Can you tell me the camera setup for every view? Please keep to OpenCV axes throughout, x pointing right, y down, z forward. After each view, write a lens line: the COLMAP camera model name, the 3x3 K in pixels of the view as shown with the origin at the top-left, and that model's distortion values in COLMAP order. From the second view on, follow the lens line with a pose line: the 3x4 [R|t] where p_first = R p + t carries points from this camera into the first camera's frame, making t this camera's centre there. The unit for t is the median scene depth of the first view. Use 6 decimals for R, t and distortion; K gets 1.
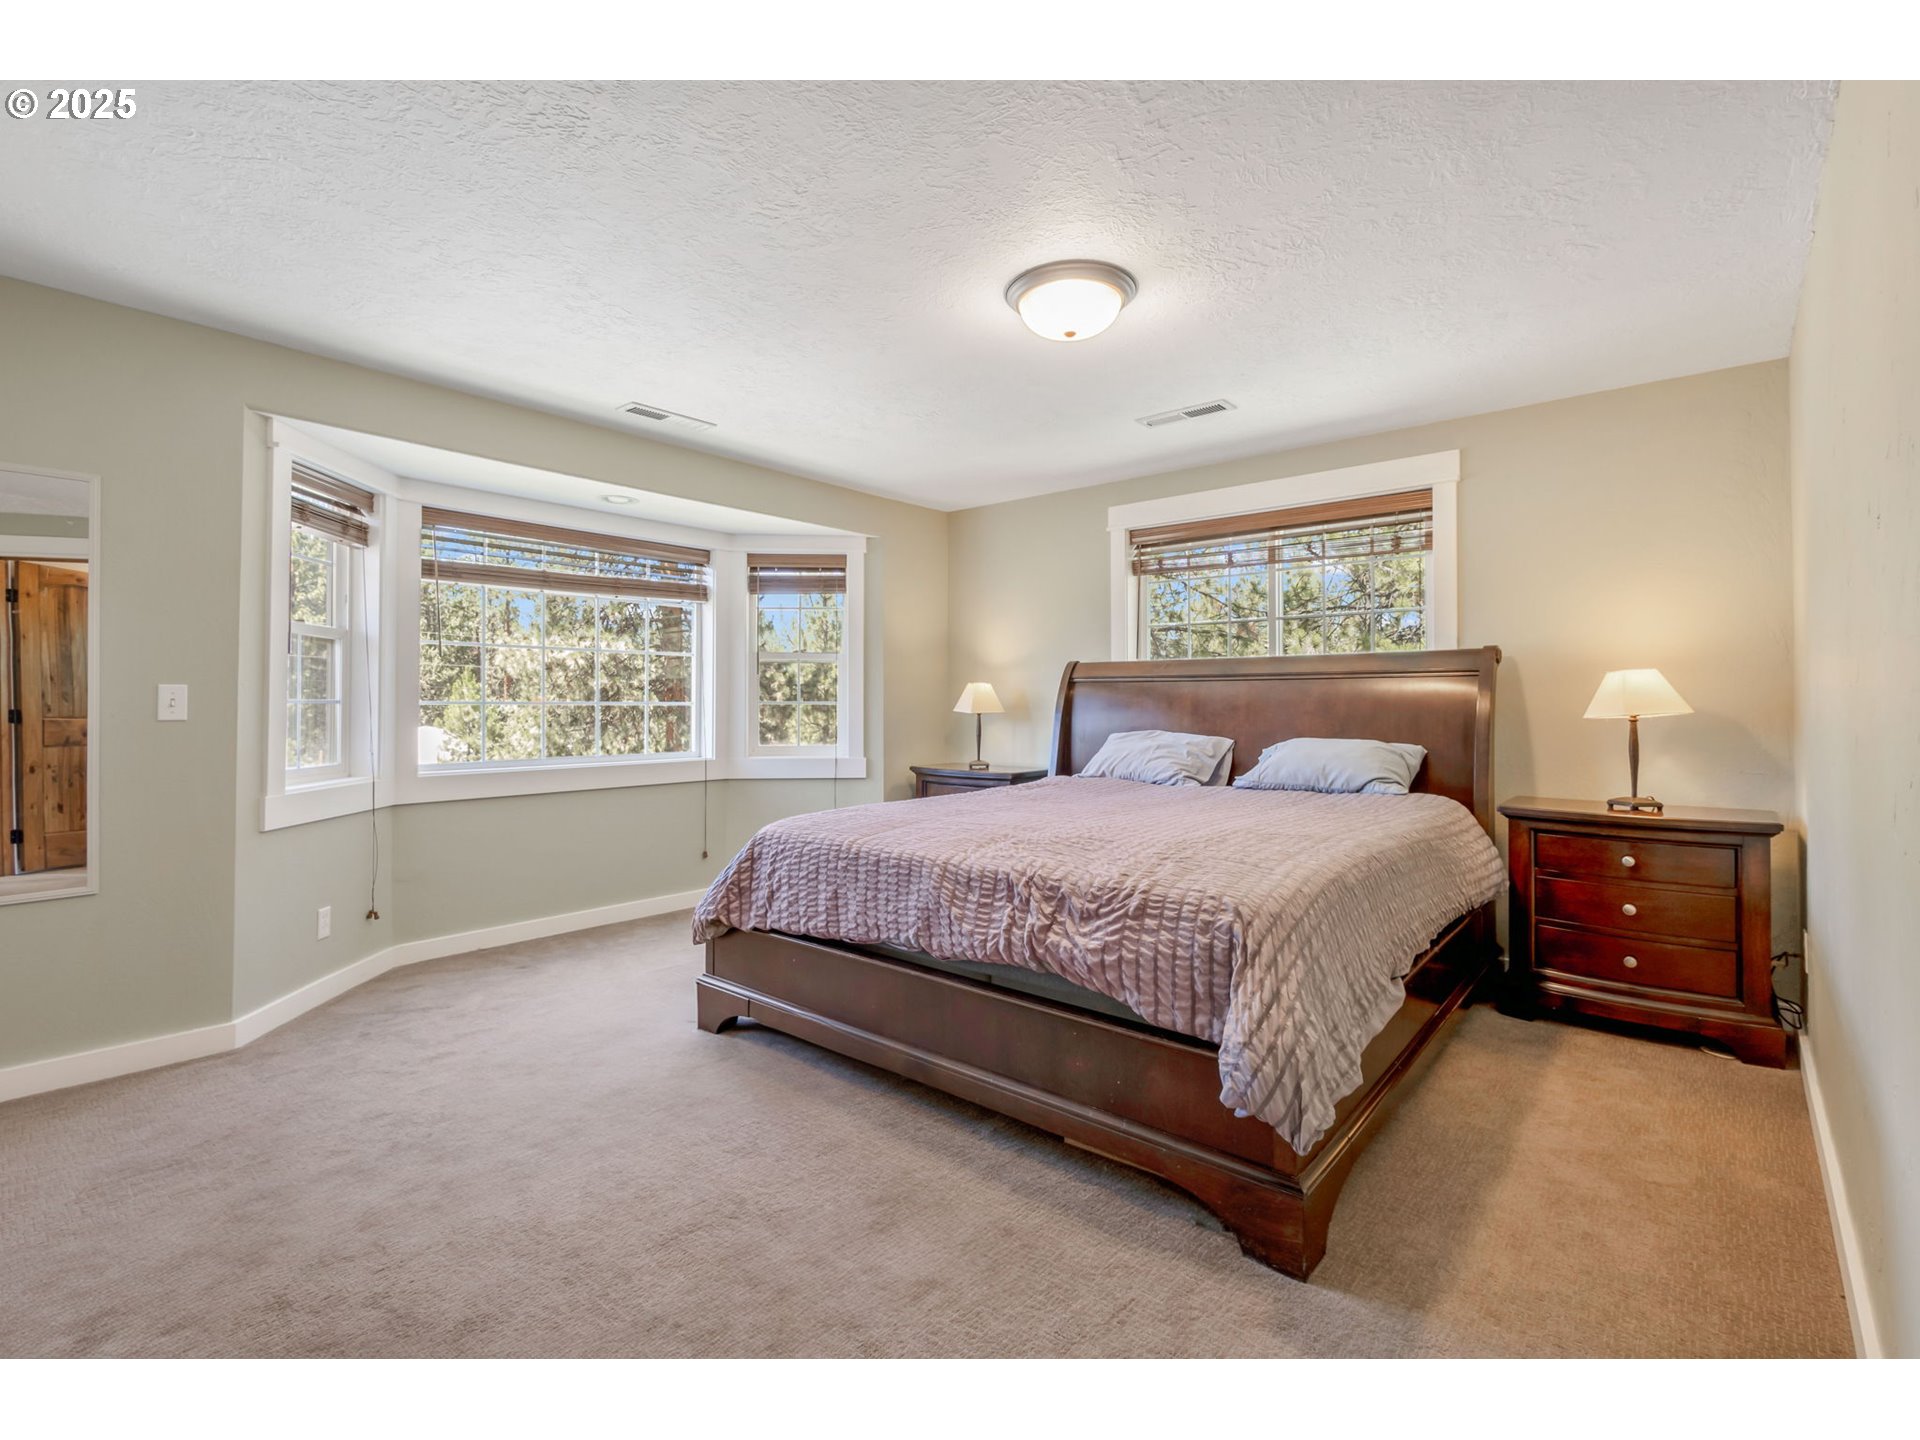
lens RADIAL K [[885.6, 0, 960.0], [0, 885.6, 720.0], [0, 0, 1]] dist [-0.016248, -0.000206]
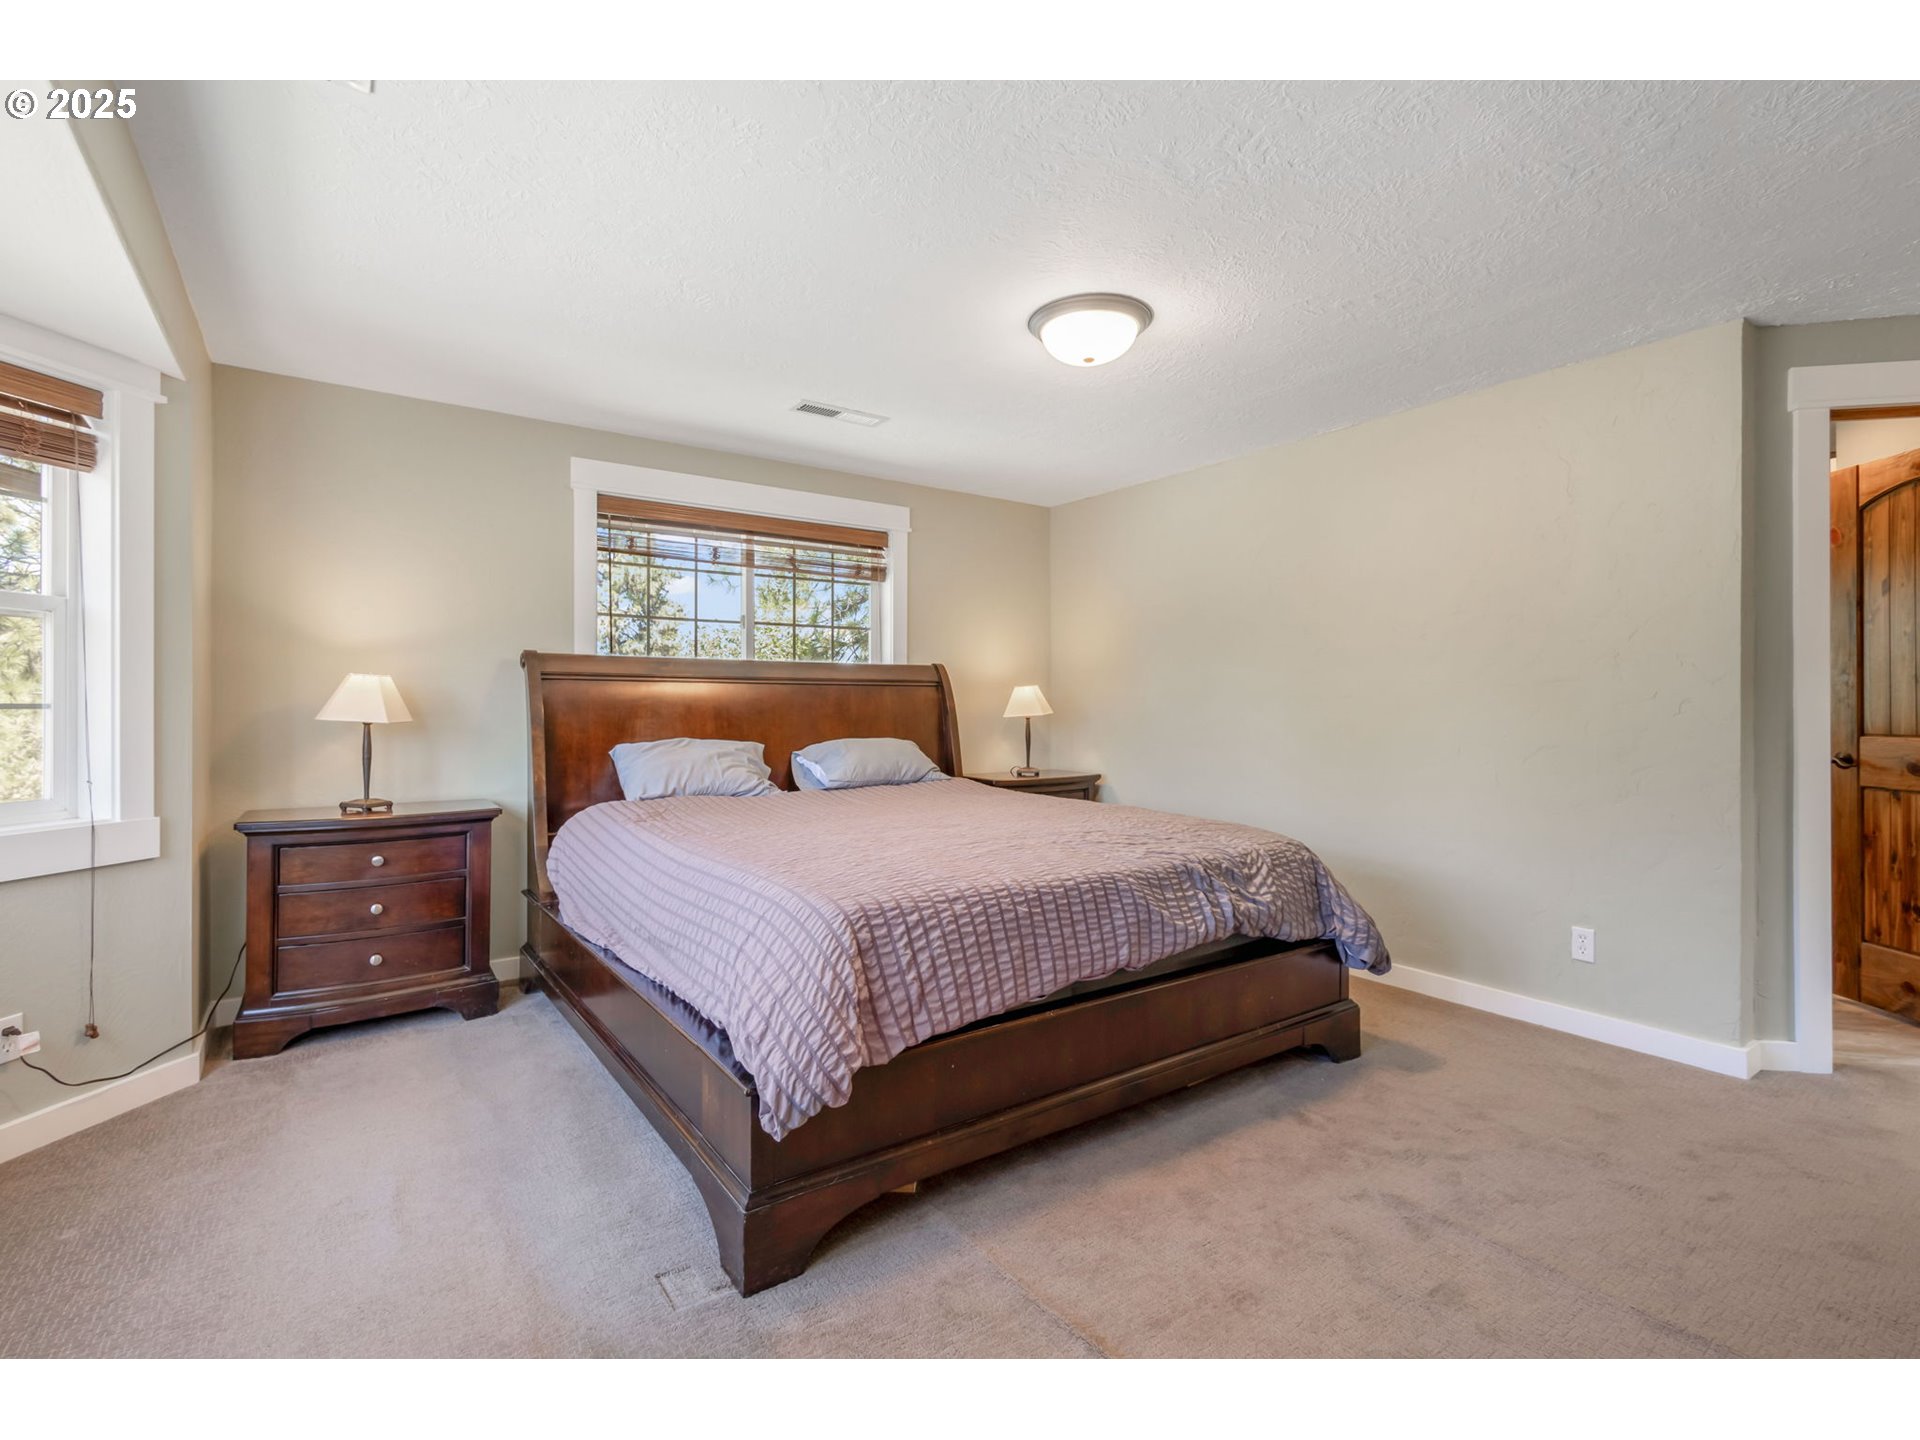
lens RADIAL K [[894.8, 0, 960.0], [0, 894.8, 720.0], [0, 0, 1]] dist [-0.003551, -0.000018]
pose [[0.247510, -0.013229, 0.968795, -0.554733], [0.017882, 0.999799, 0.009083, -0.009200], [-0.968720, 0.015076, 0.247697, 0.511318]]
